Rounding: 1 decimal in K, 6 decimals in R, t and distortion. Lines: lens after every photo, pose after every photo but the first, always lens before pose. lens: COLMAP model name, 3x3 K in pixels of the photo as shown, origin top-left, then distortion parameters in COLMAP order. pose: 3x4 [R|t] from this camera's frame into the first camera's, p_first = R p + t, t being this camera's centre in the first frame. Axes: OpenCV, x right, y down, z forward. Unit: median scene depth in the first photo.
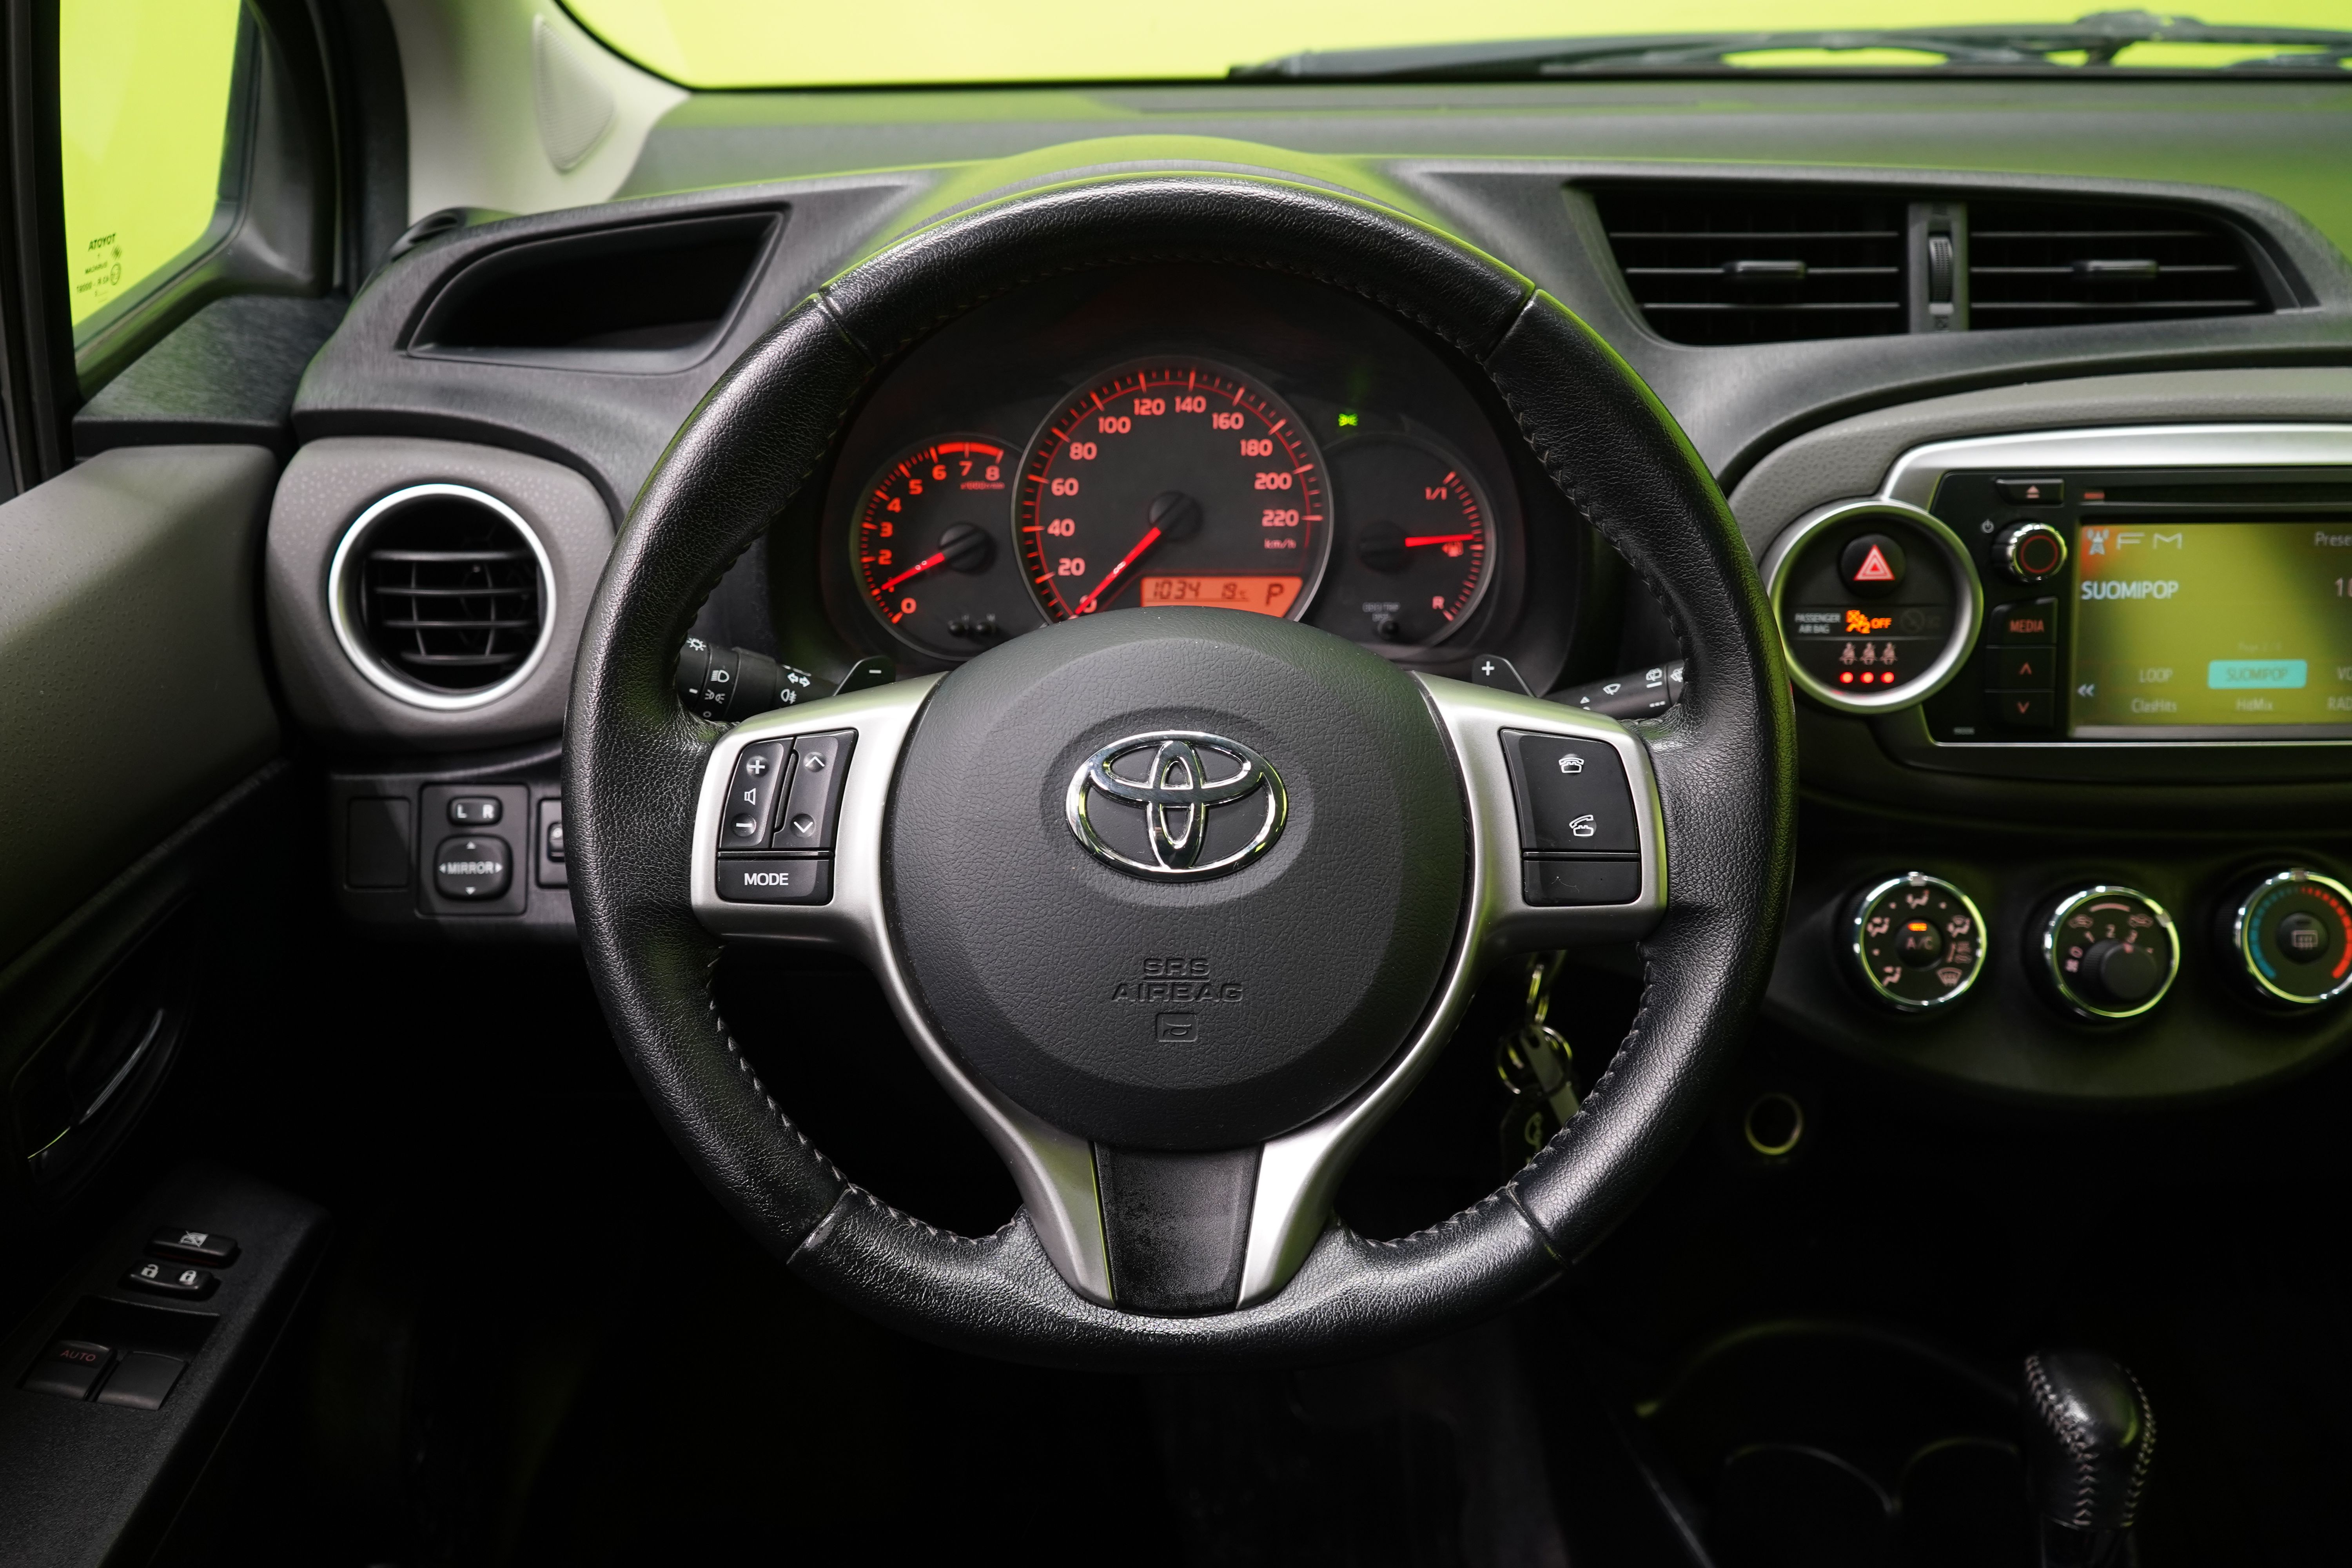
lens RADIAL K [[2019.9, 0, 1174.9], [0, 2019.9, 786.3], [0, 0, 1]] dist [-0.003348, 0.018385]
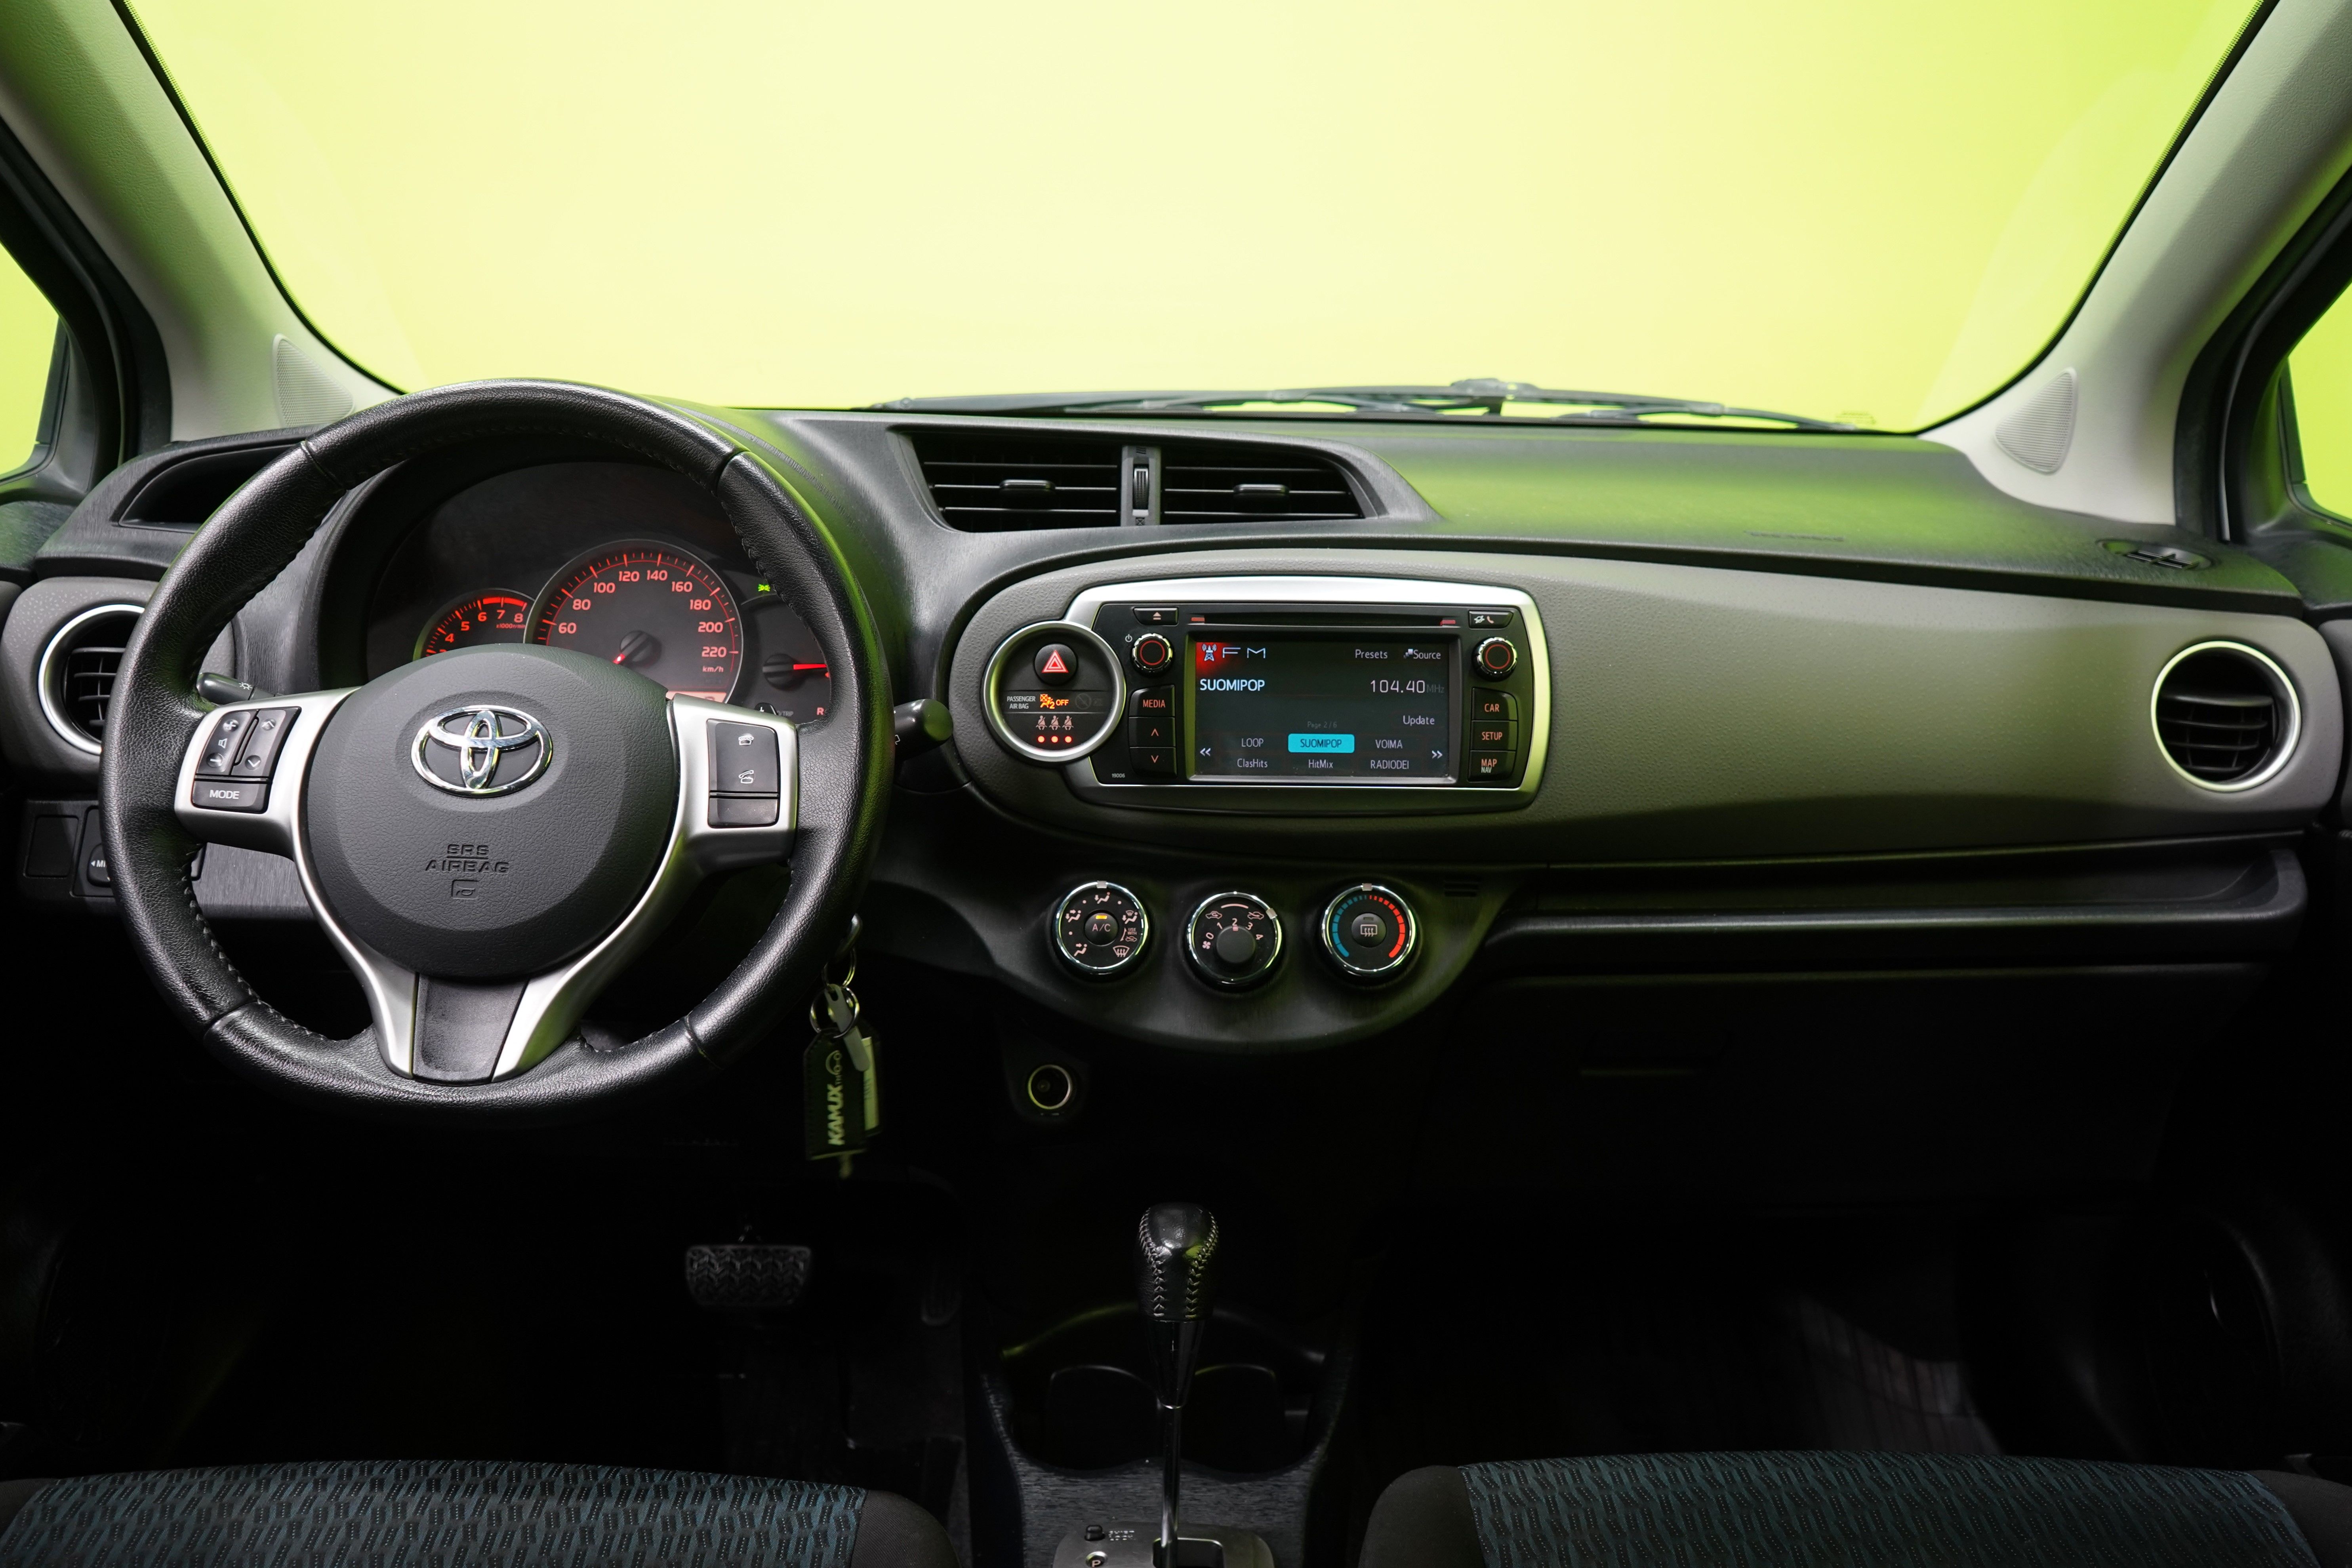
lens RADIAL K [[1891.9, 0, 1178.8], [0, 1891.9, 782.8], [0, 0, 1]] dist [-0.019568, 0.023683]
pose [[0.999792, 0.018916, -0.007656, 0.430931], [-0.020099, 0.977733, -0.208889, 0.255554], [0.003534, 0.208999, 0.977909, -0.332194]]
